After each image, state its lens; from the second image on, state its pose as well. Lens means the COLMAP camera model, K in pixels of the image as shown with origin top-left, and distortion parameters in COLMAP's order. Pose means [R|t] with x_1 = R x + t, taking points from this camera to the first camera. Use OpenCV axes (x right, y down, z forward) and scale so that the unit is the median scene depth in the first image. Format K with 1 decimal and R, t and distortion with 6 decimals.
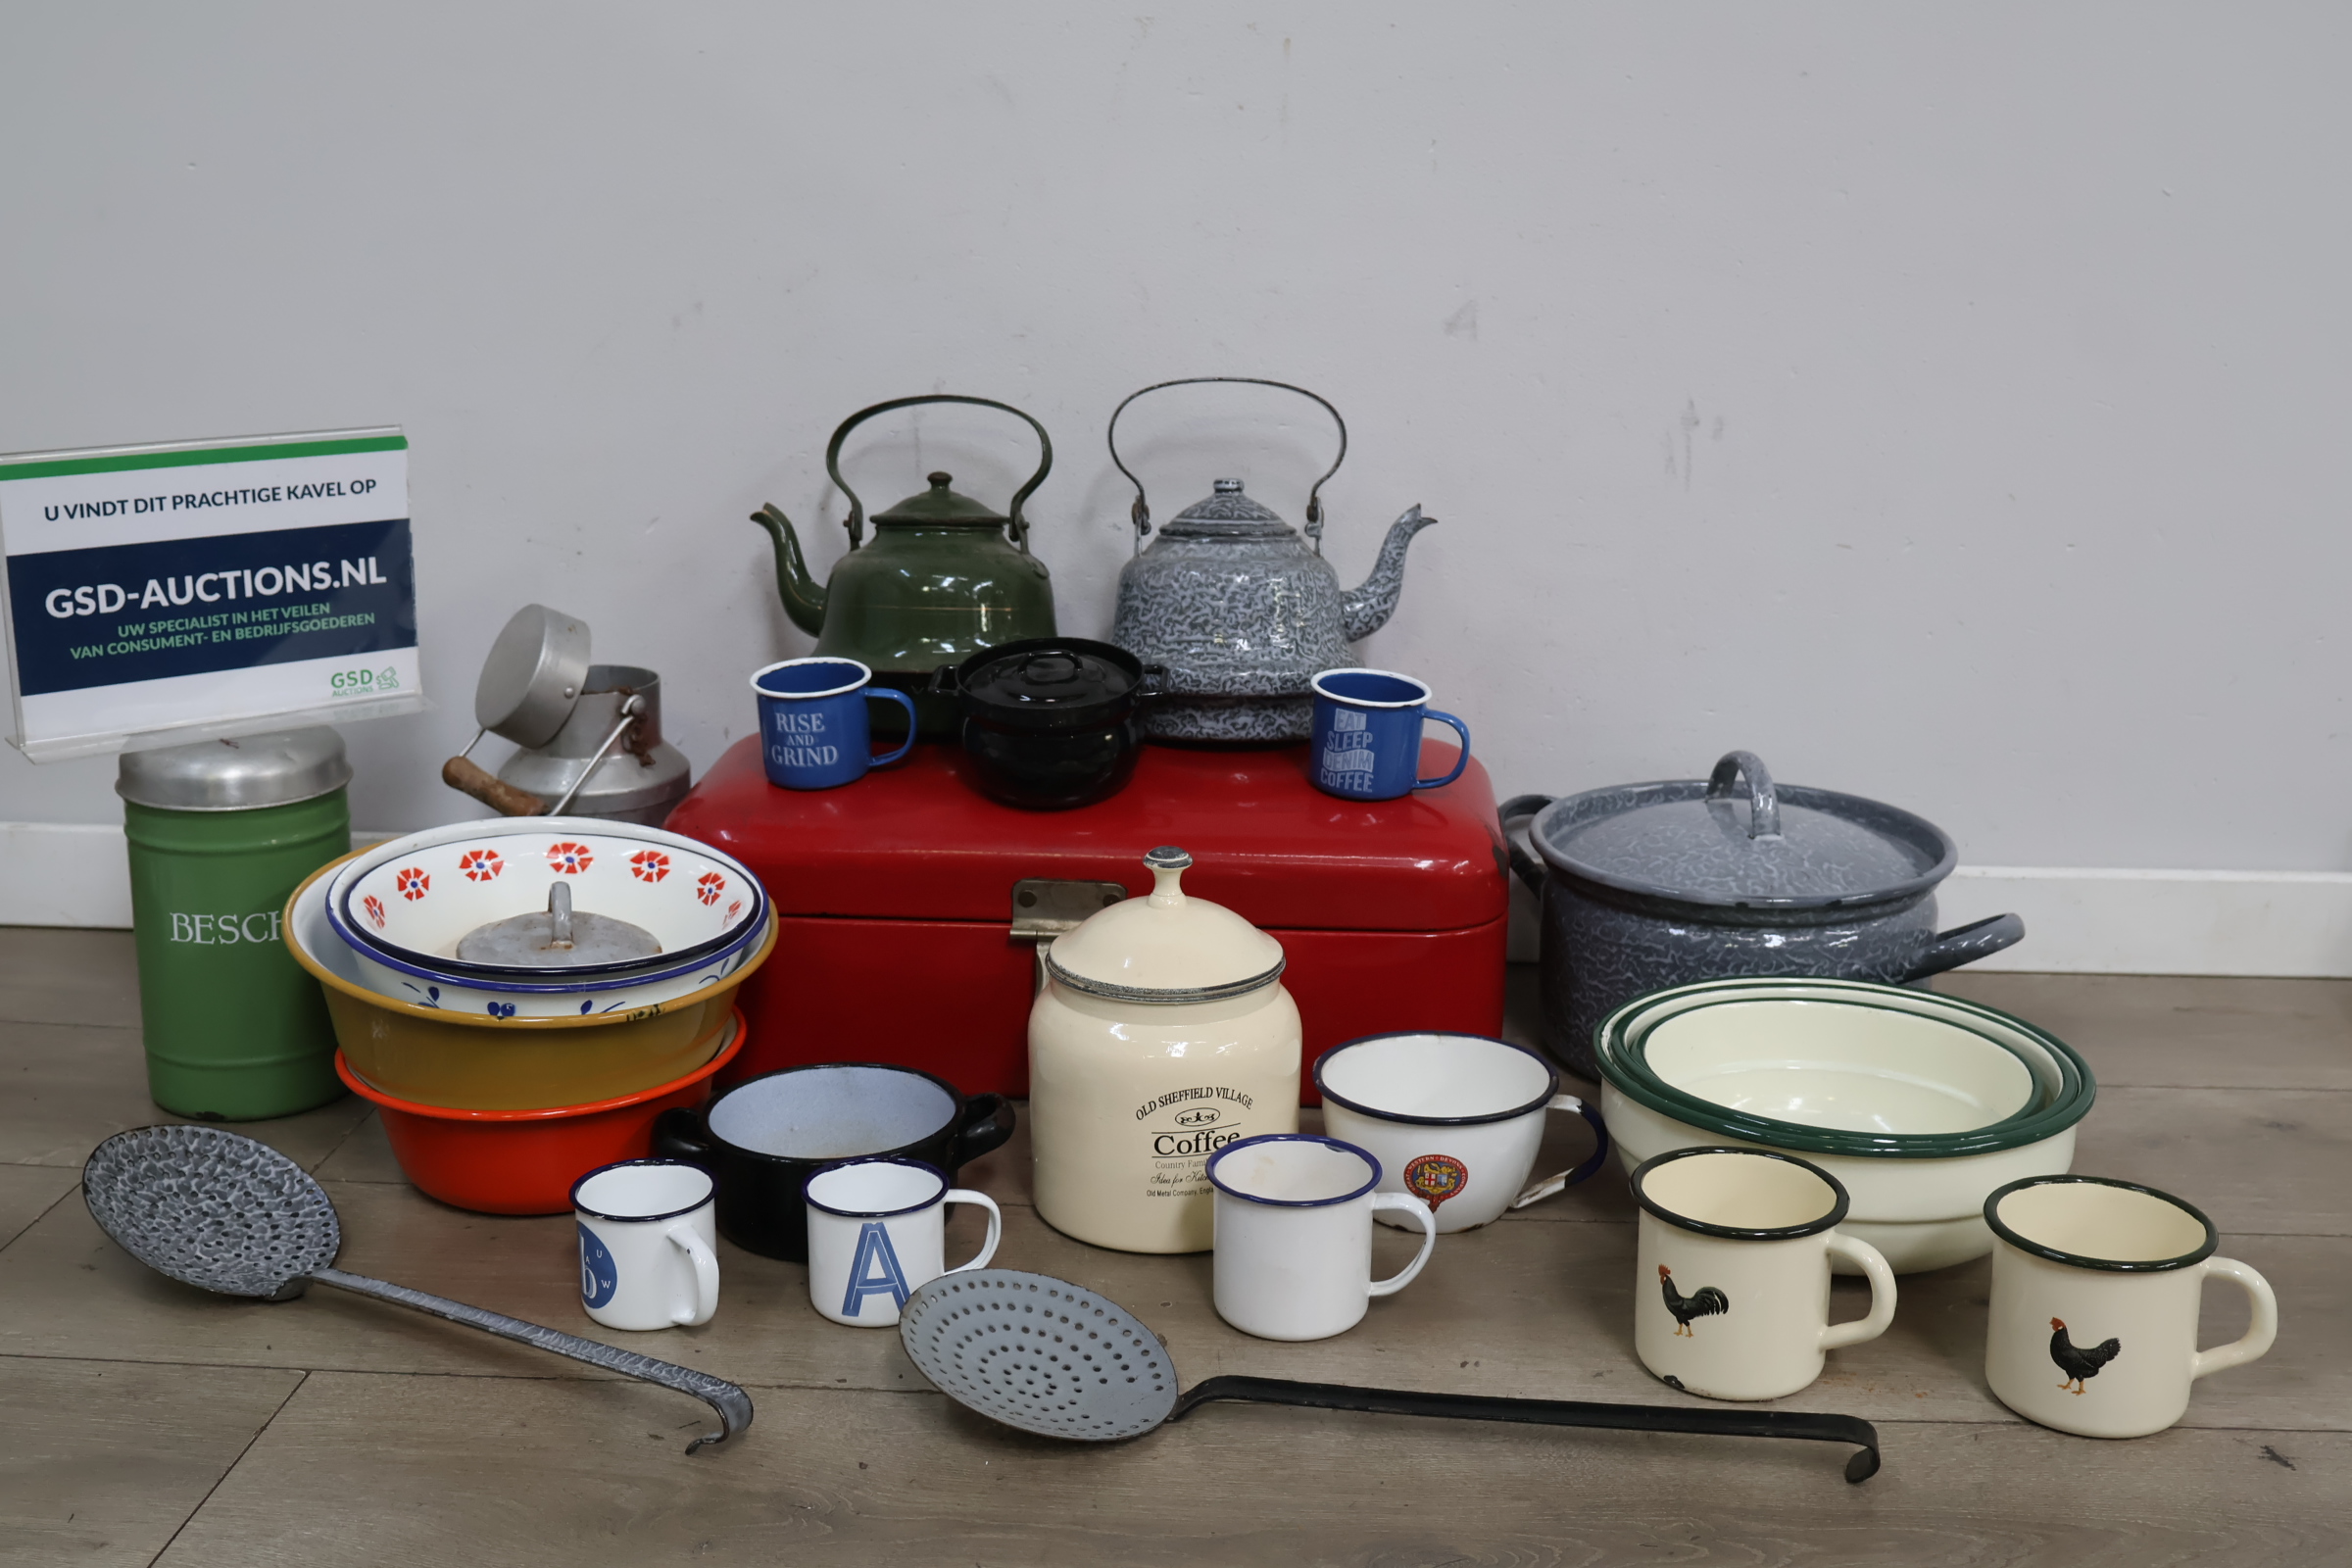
lens RADIAL K [[2834.3, 0, 1176.0], [0, 2834.3, 784.0], [0, 0, 1]] dist [0.019350, 0.030921]
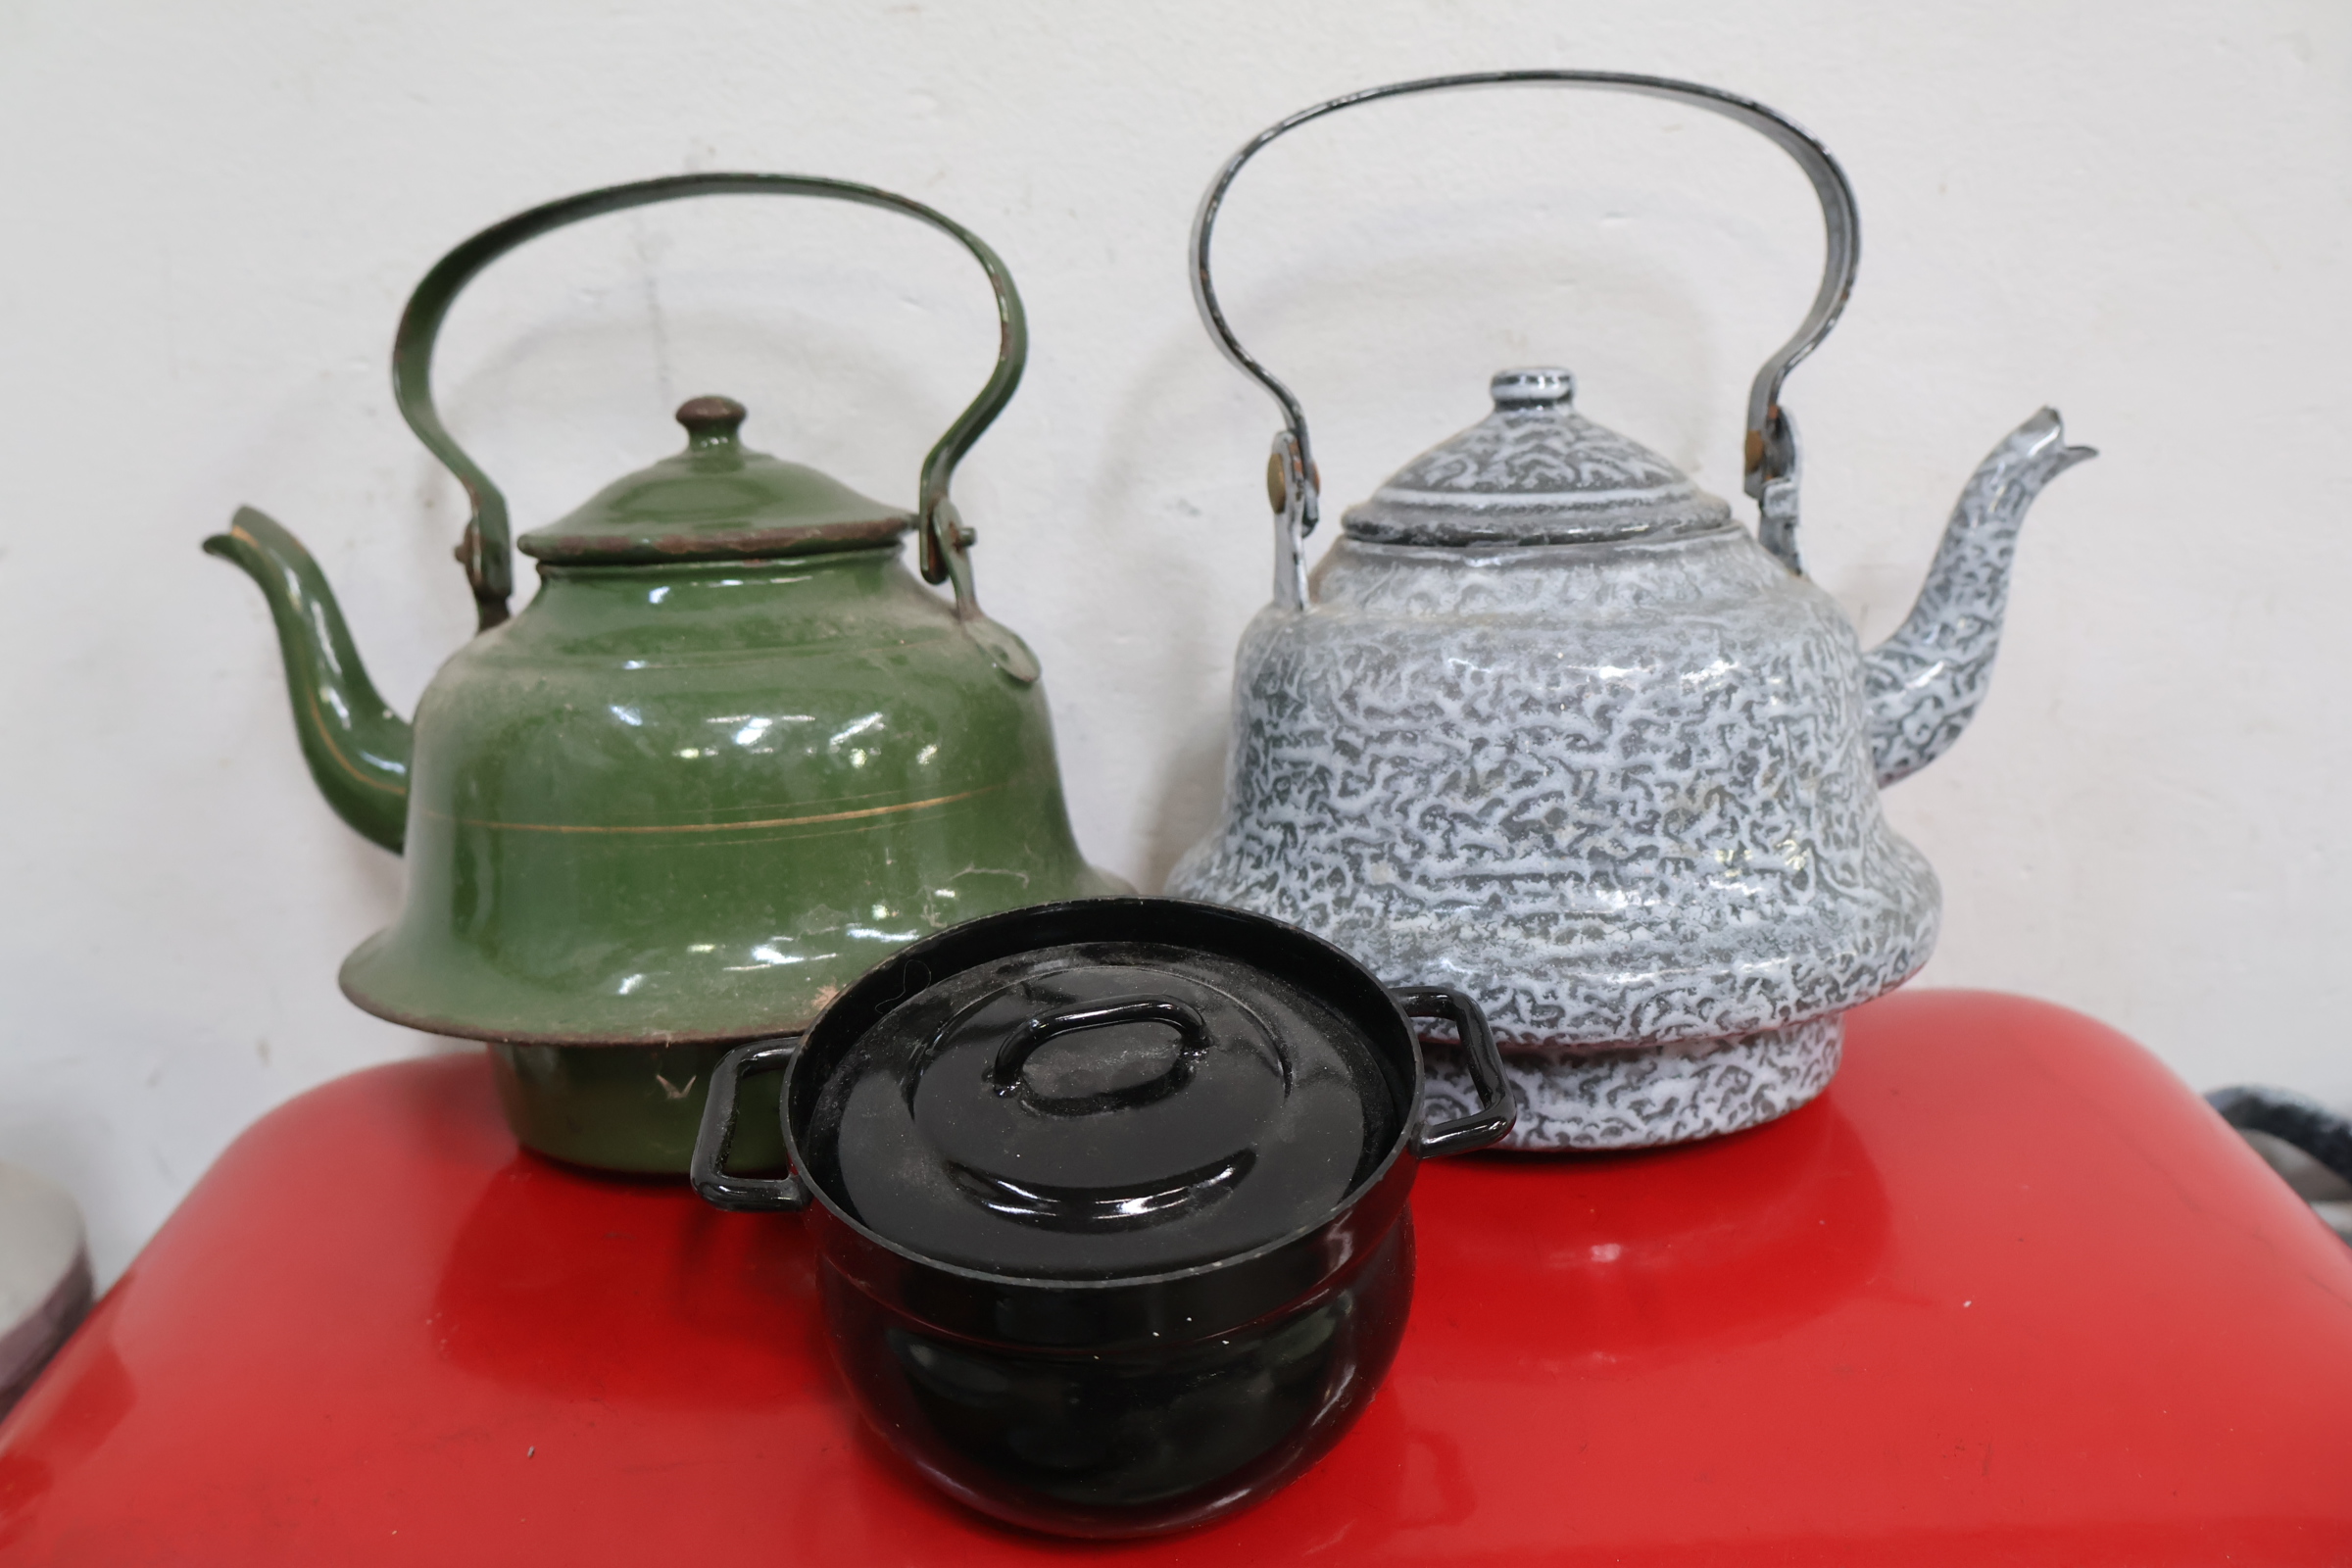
lens RADIAL K [[2426.3, 0, 1176.0], [0, 2426.3, 784.0], [0, 0, 1]] dist [0.009060, 0.001622]
pose [[0.995503, -0.068638, 0.065287, -0.056148], [0.063831, 0.995282, 0.073065, -0.092635], [-0.069994, -0.068569, 0.995188, 0.797721]]
